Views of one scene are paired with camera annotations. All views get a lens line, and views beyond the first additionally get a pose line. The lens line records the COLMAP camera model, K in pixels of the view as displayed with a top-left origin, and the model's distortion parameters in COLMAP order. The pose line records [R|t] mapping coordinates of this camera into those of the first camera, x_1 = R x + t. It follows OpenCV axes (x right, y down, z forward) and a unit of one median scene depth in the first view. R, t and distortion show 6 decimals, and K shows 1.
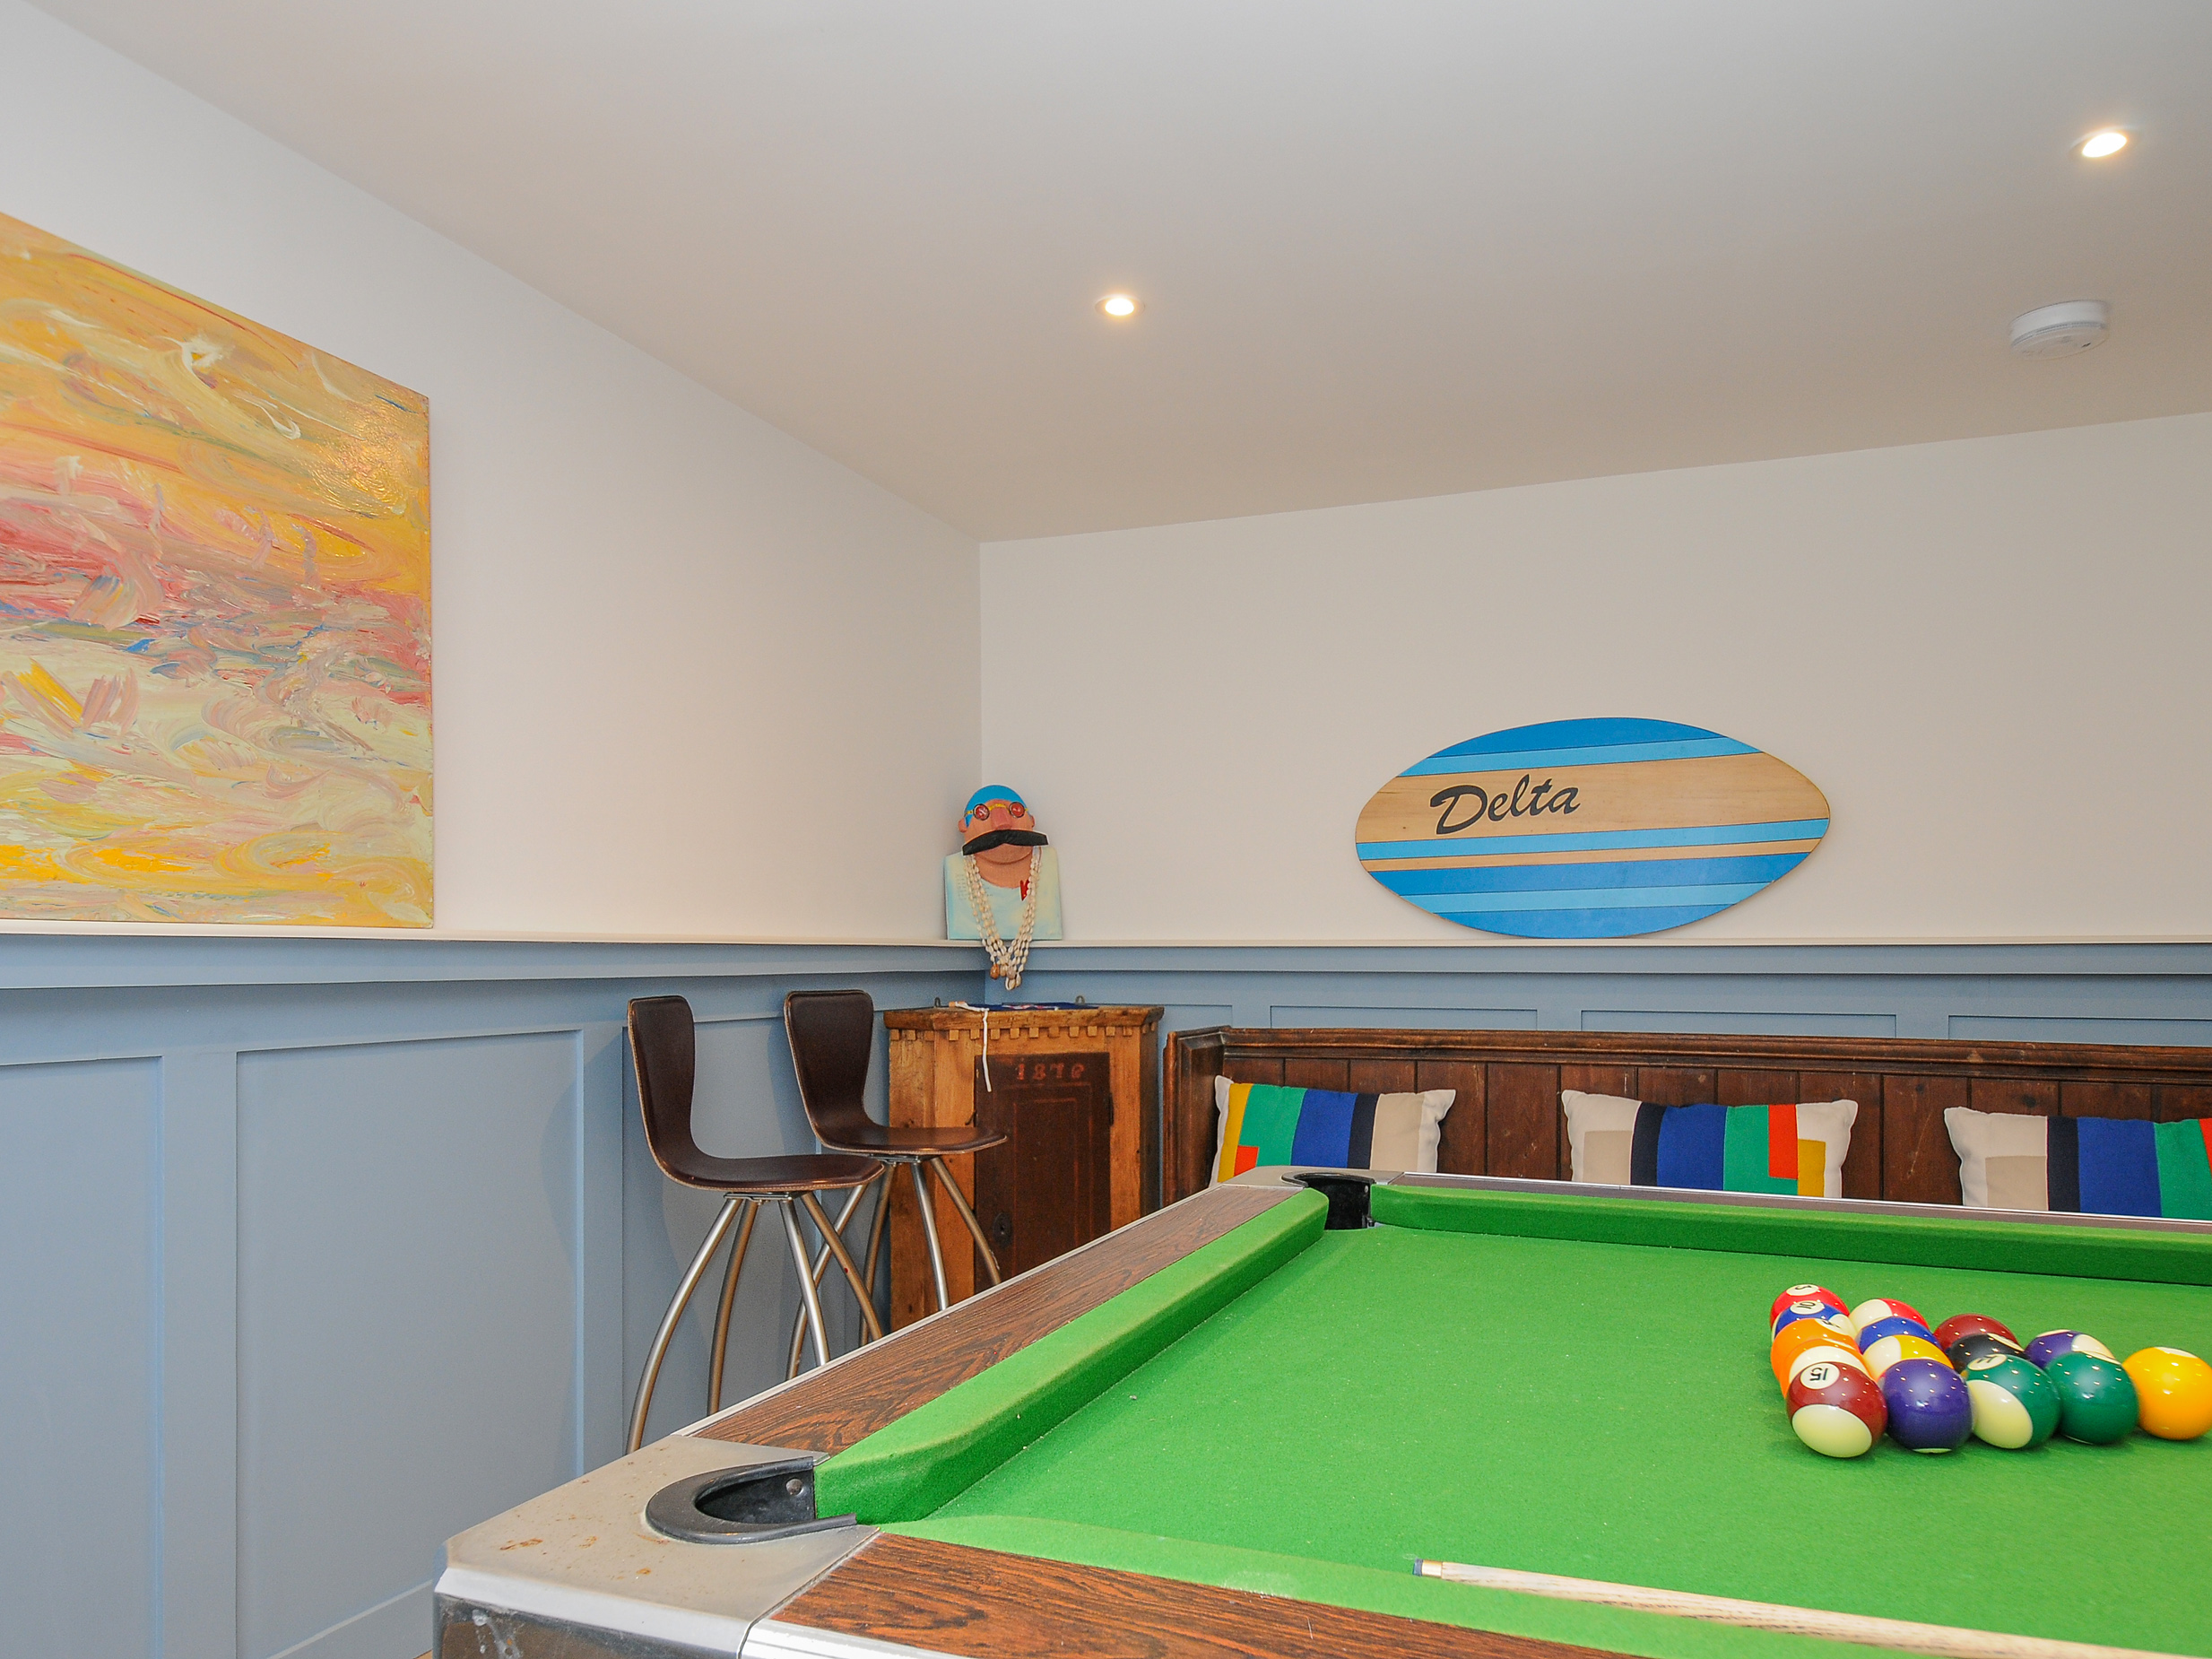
lens RADIAL K [[1460.6, 0, 1106.0], [0, 1460.6, 862.1], [0, 0, 1]] dist [0.002666, -0.020158]
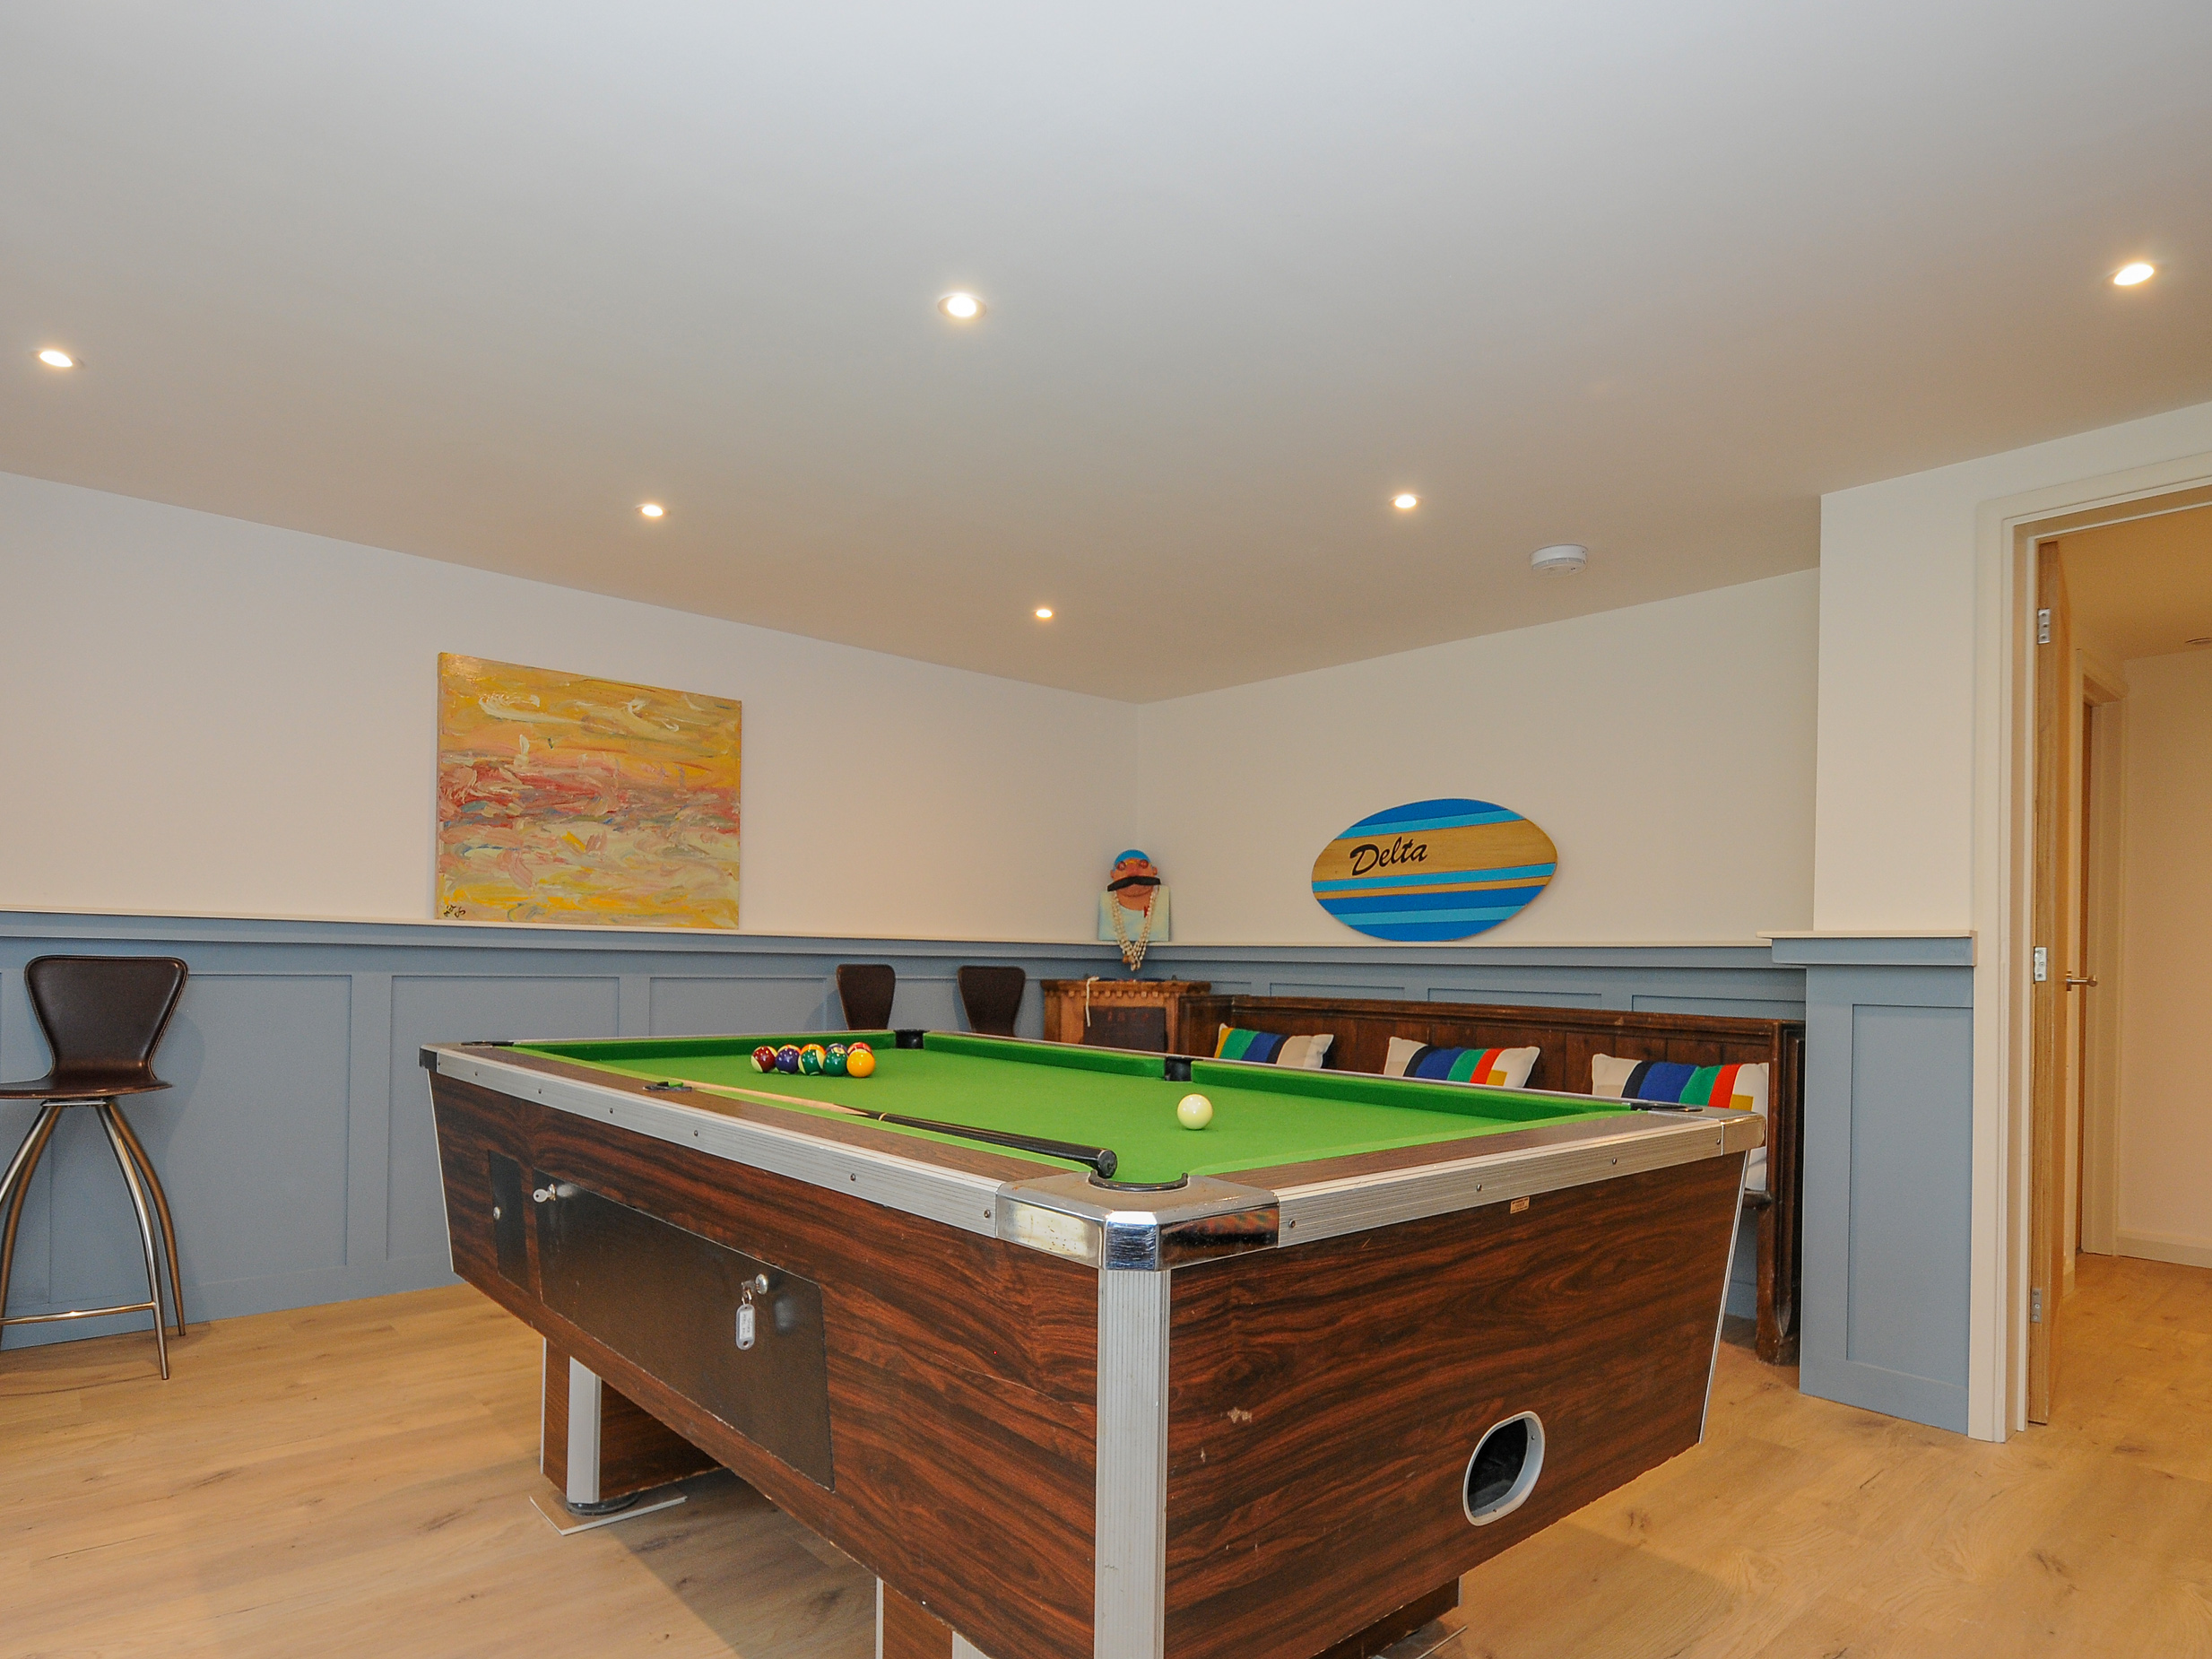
lens RADIAL K [[1171.9, 0, 1106.0], [0, 1171.9, 829.5], [0, 0, 1]] dist [-0.001810, -0.000074]
pose [[0.902586, -0.033363, -0.429214, 0.637415], [0.011768, 0.998532, -0.052869, -0.005821], [0.430348, 0.042668, 0.901654, -0.318622]]
